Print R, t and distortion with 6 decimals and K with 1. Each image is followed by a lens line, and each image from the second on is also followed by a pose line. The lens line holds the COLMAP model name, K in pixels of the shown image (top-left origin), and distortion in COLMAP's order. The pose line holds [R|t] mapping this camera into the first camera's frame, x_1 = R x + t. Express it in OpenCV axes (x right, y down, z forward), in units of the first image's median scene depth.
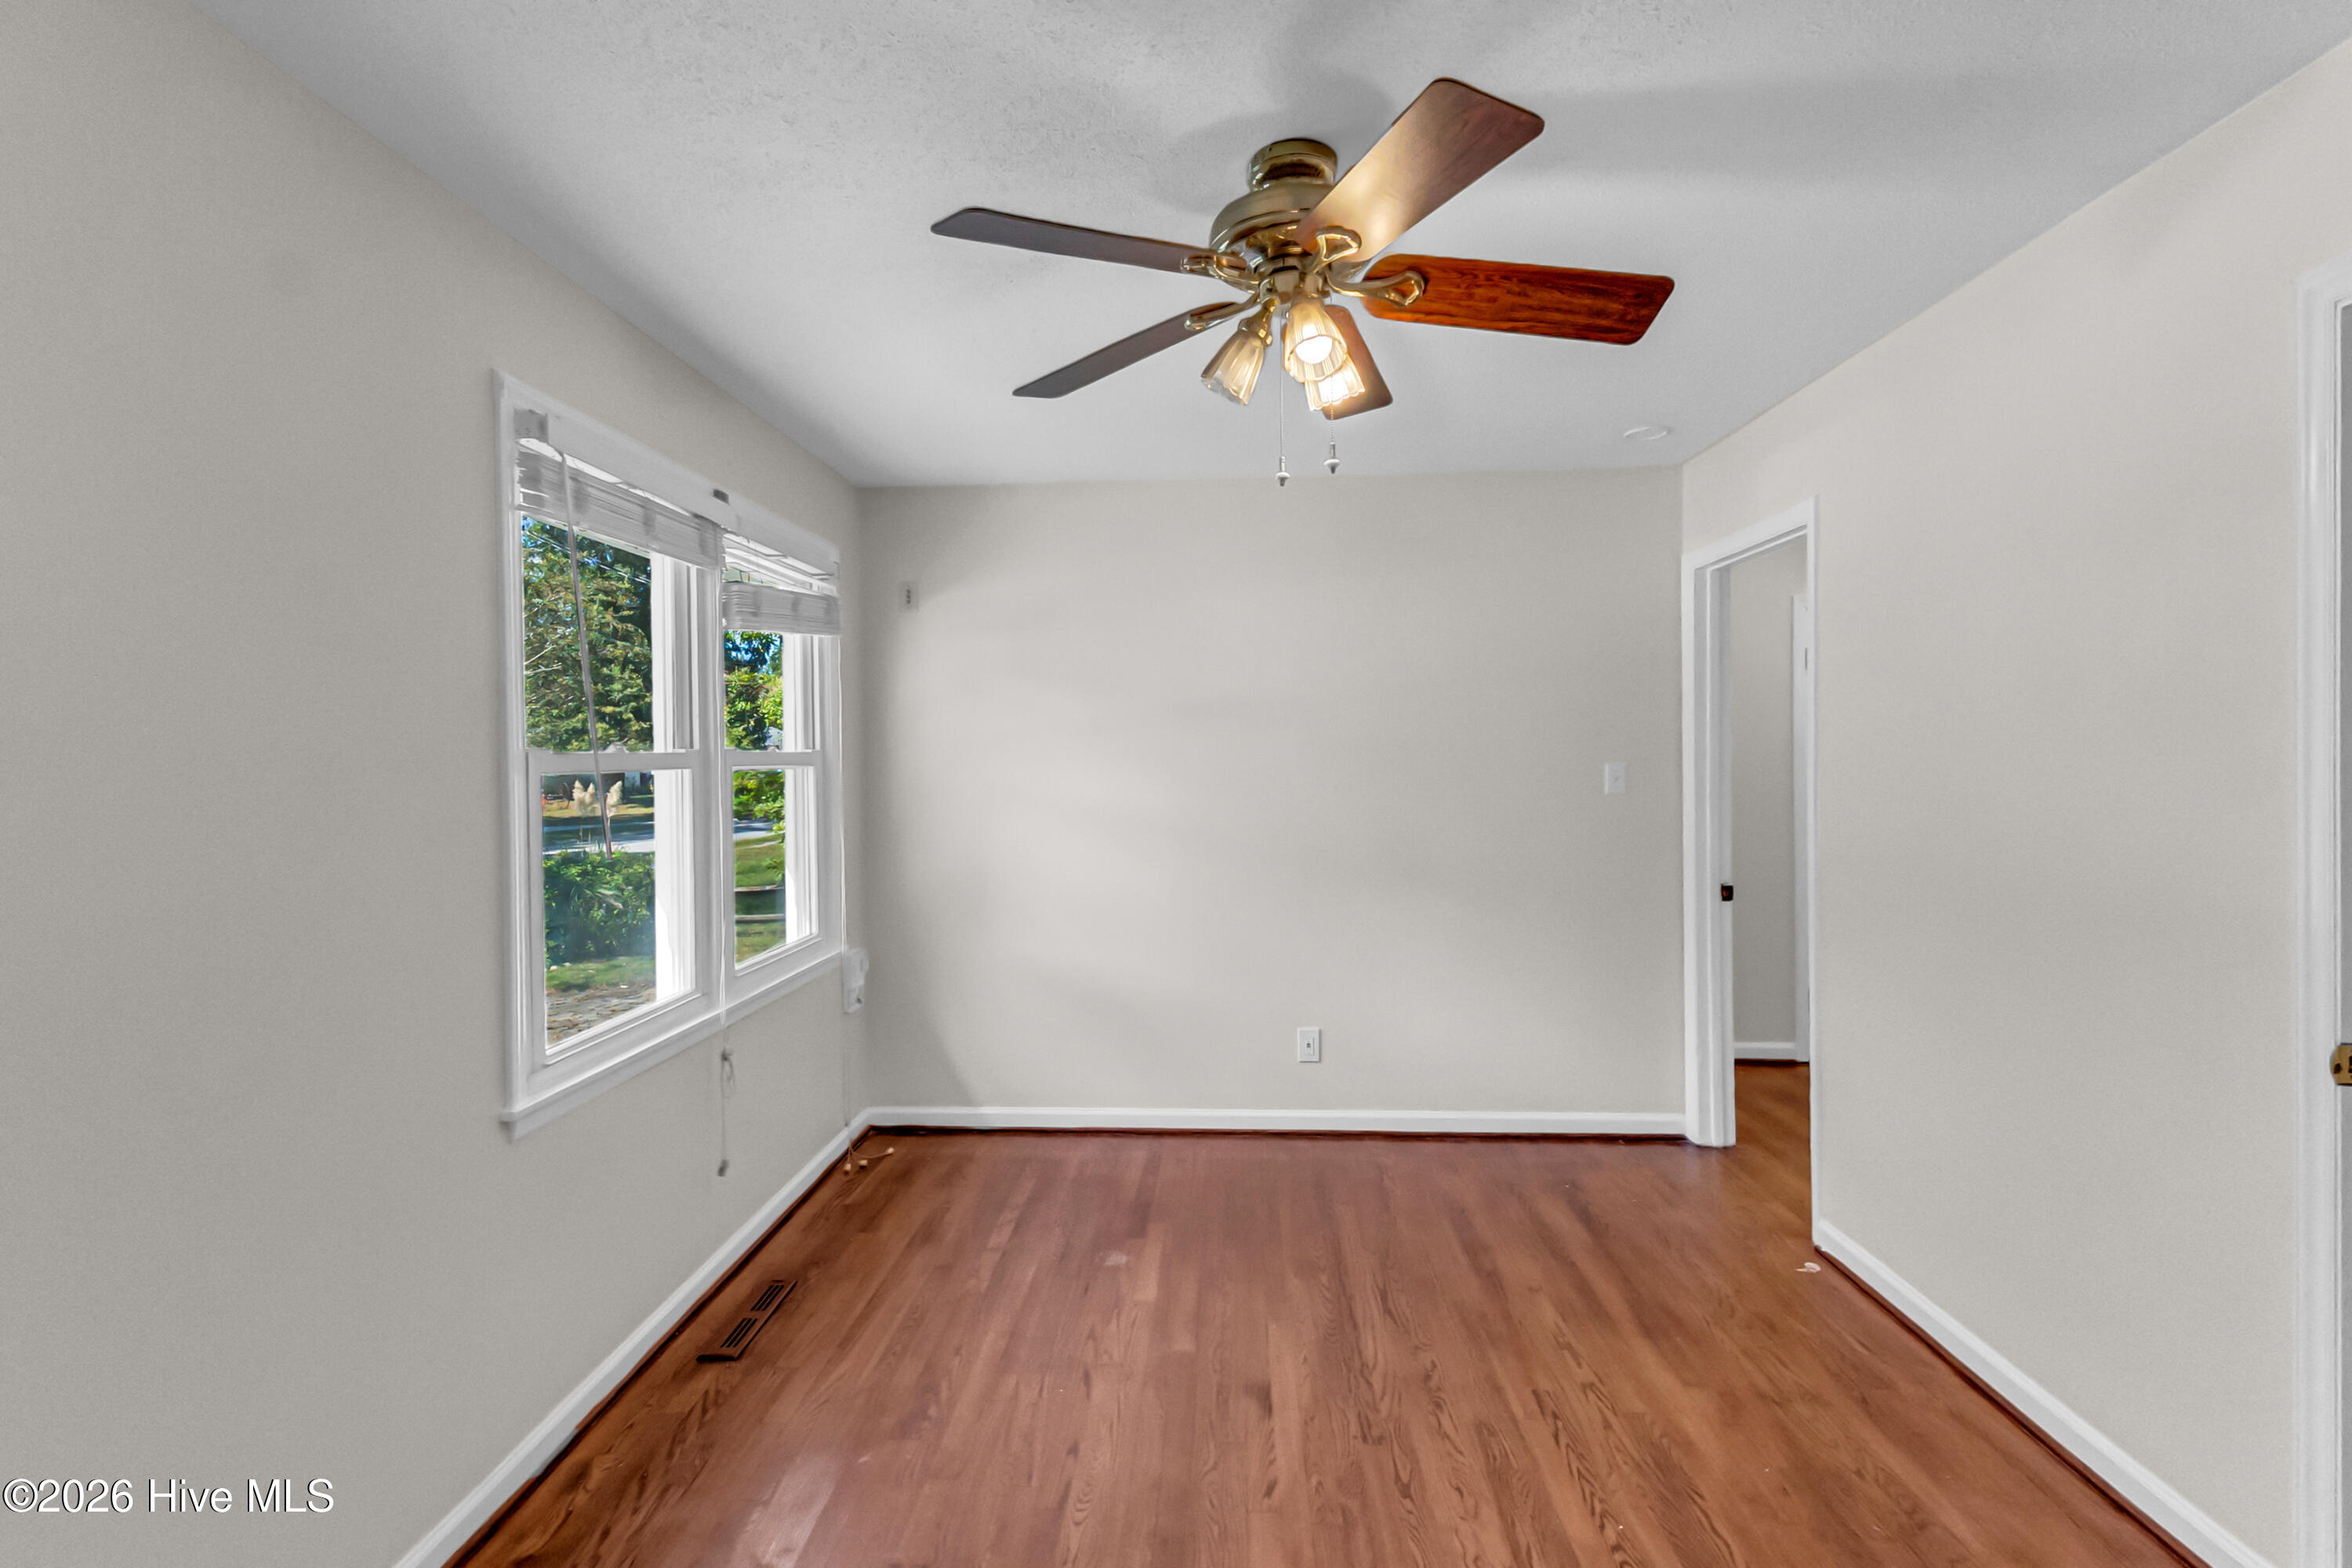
lens RADIAL K [[1093.2, 0, 1157.2], [0, 1093.2, 769.4], [0, 0, 1]] dist [0.018461, 0.000134]
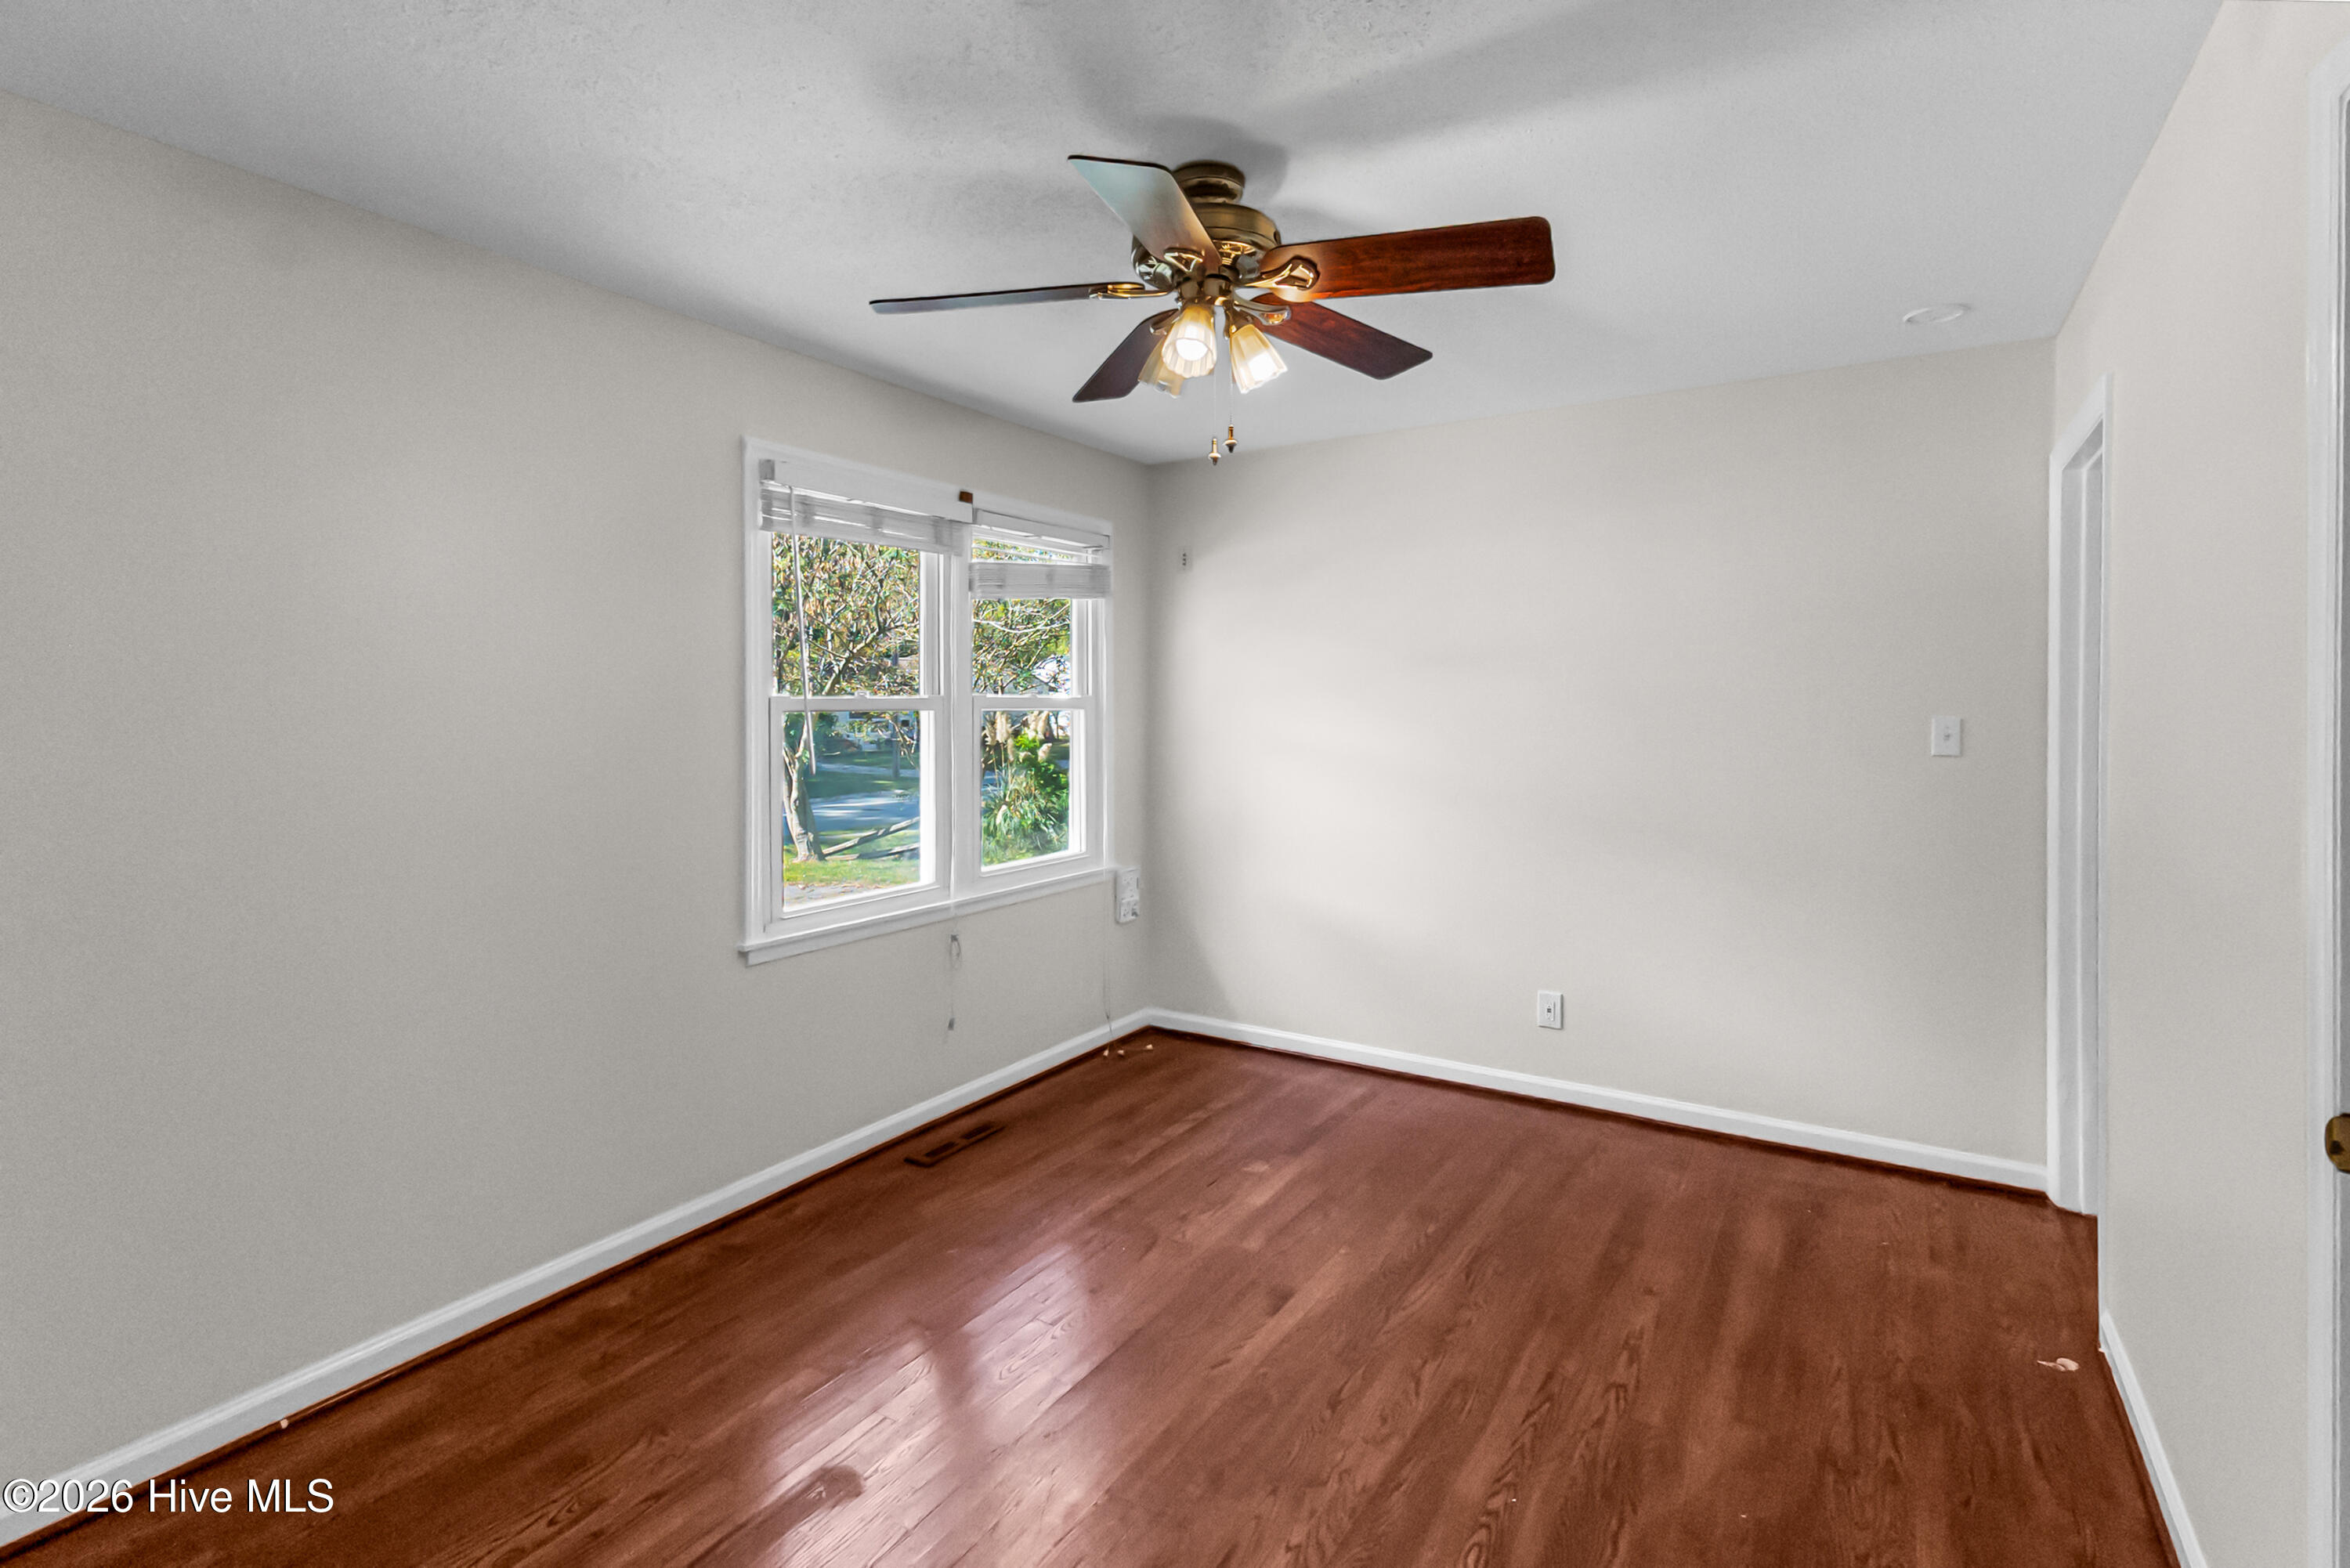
lens RADIAL K [[1123.1, 0, 1171.5], [0, 1123.1, 708.5], [0, 0, 1]] dist [0.012708, -0.000311]
pose [[0.872535, 0.011573, -0.488415, 0.465799], [-0.013551, 0.999908, -0.000515, -0.005894], [0.488364, 0.007068, 0.872611, -0.016736]]
